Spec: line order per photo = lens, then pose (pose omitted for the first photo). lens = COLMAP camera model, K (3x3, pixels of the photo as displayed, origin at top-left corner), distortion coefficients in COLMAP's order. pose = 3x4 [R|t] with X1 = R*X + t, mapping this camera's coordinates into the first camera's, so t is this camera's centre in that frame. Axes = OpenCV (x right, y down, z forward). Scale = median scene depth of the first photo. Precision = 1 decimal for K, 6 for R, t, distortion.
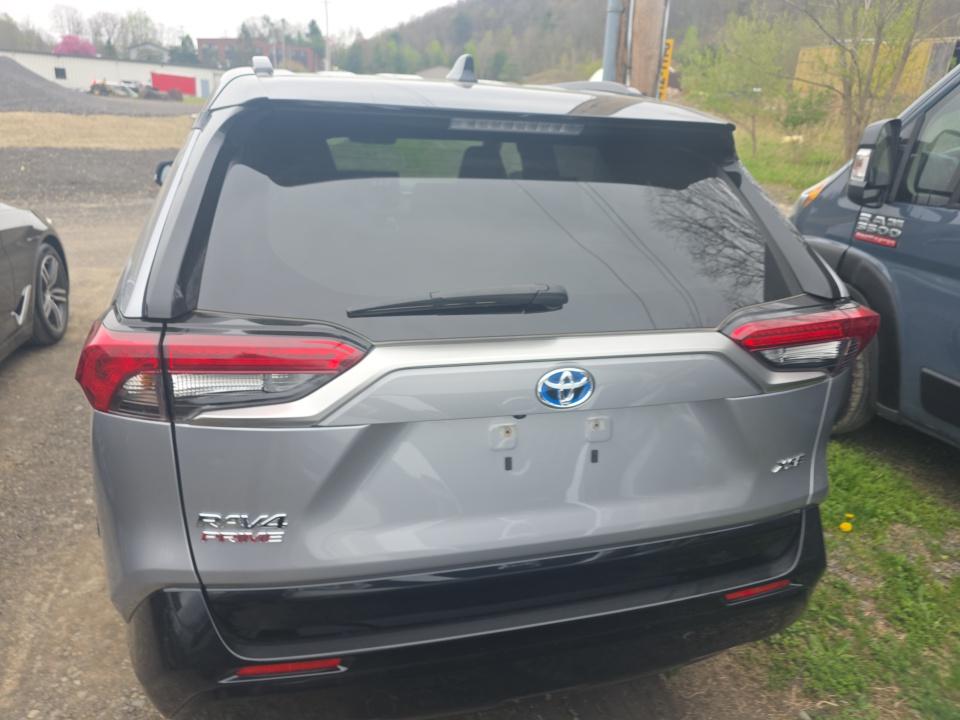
lens RADIAL K [[681.9, 0, 482.8], [0, 681.9, 335.4], [0, 0, 1]] dist [0.043374, -0.032187]
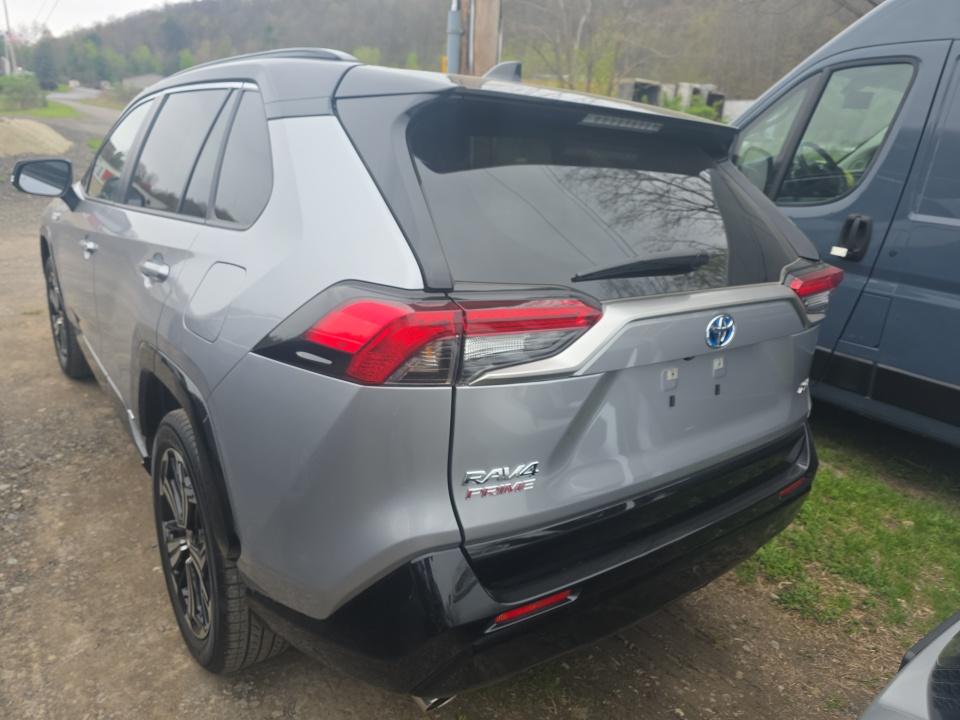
lens RADIAL K [[681.9, 0, 482.8], [0, 681.9, 335.4], [0, 0, 1]] dist [0.043374, -0.032187]
pose [[0.925576, -0.079634, 0.370092, -0.398952], [0.089248, 0.995970, -0.008898, 0.030972], [-0.367892, 0.041266, 0.928952, -0.000321]]
